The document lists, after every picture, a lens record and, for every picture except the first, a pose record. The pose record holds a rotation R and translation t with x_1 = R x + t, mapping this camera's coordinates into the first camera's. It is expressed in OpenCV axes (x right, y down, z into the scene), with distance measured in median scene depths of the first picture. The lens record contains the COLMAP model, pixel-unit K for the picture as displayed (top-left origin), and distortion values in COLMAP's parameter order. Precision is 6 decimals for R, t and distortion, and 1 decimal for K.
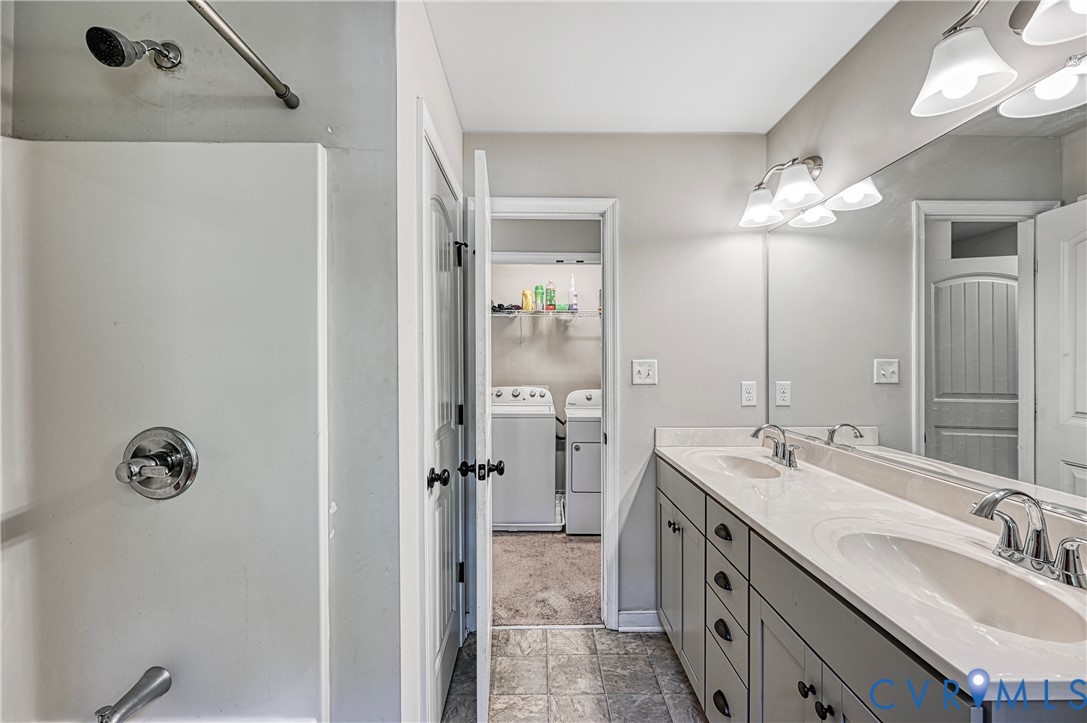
lens RADIAL K [[430.9, 0, 541.9], [0, 430.9, 363.6], [0, 0, 1]] dist [-0.000683, 0.000405]
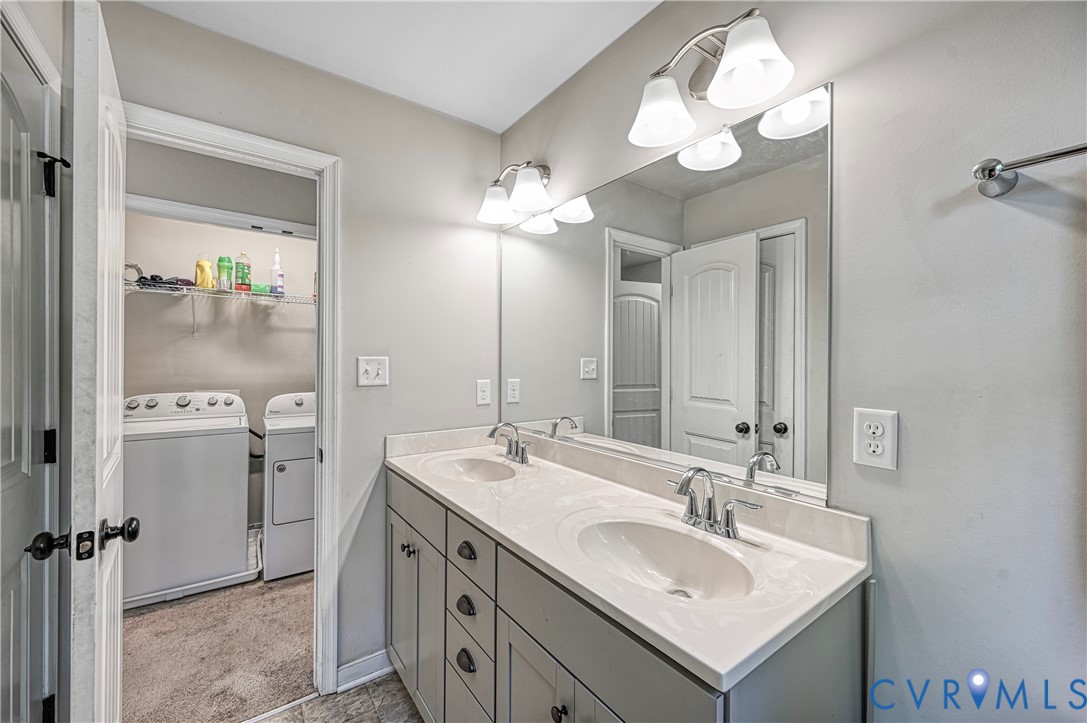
lens RADIAL K [[430.9, 0, 543.2], [0, 430.9, 358.4], [0, 0, 1]] dist [-0.000683, 0.000405]
pose [[0.813832, 0.007526, 0.581052, 0.019386], [-0.003562, 0.999962, -0.007963, 0.000091], [-0.581090, 0.004410, 0.813827, 0.123282]]
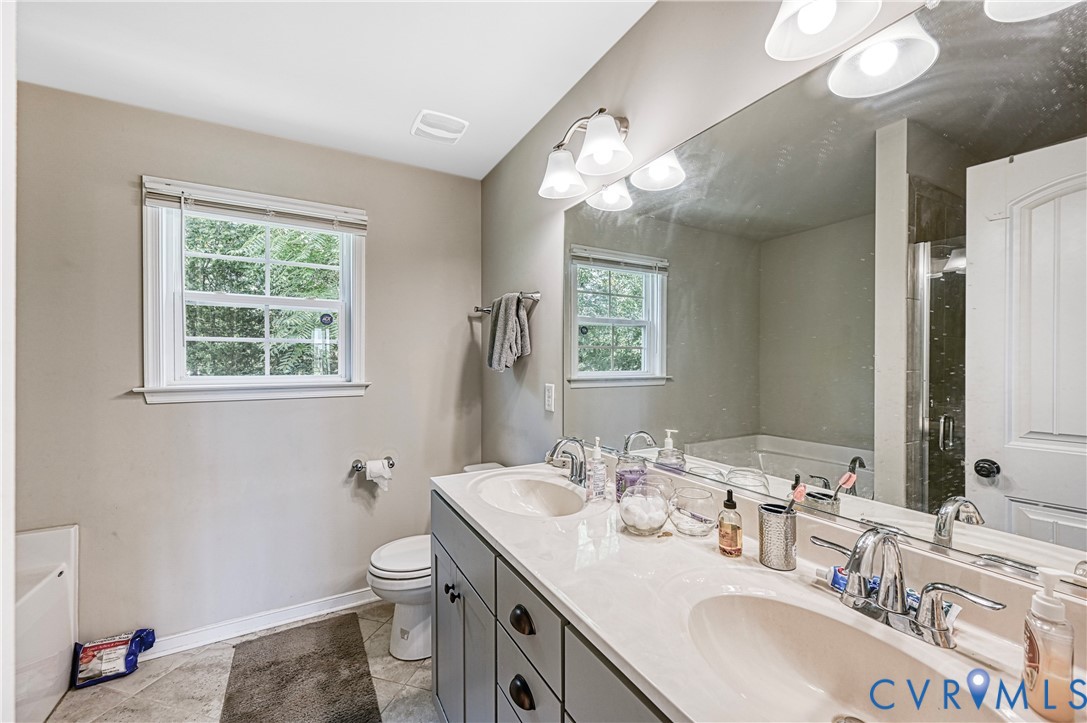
lens RADIAL K [[430.9, 0, 540.7], [0, 430.9, 367.3], [0, 0, 1]] dist [-0.000683, 0.000405]
pose [[0.885992, 0.006548, 0.463654, 0.093501], [-0.008574, 0.999961, 0.002263, 0.004116], [-0.463621, -0.005980, 0.886013, 0.275455]]
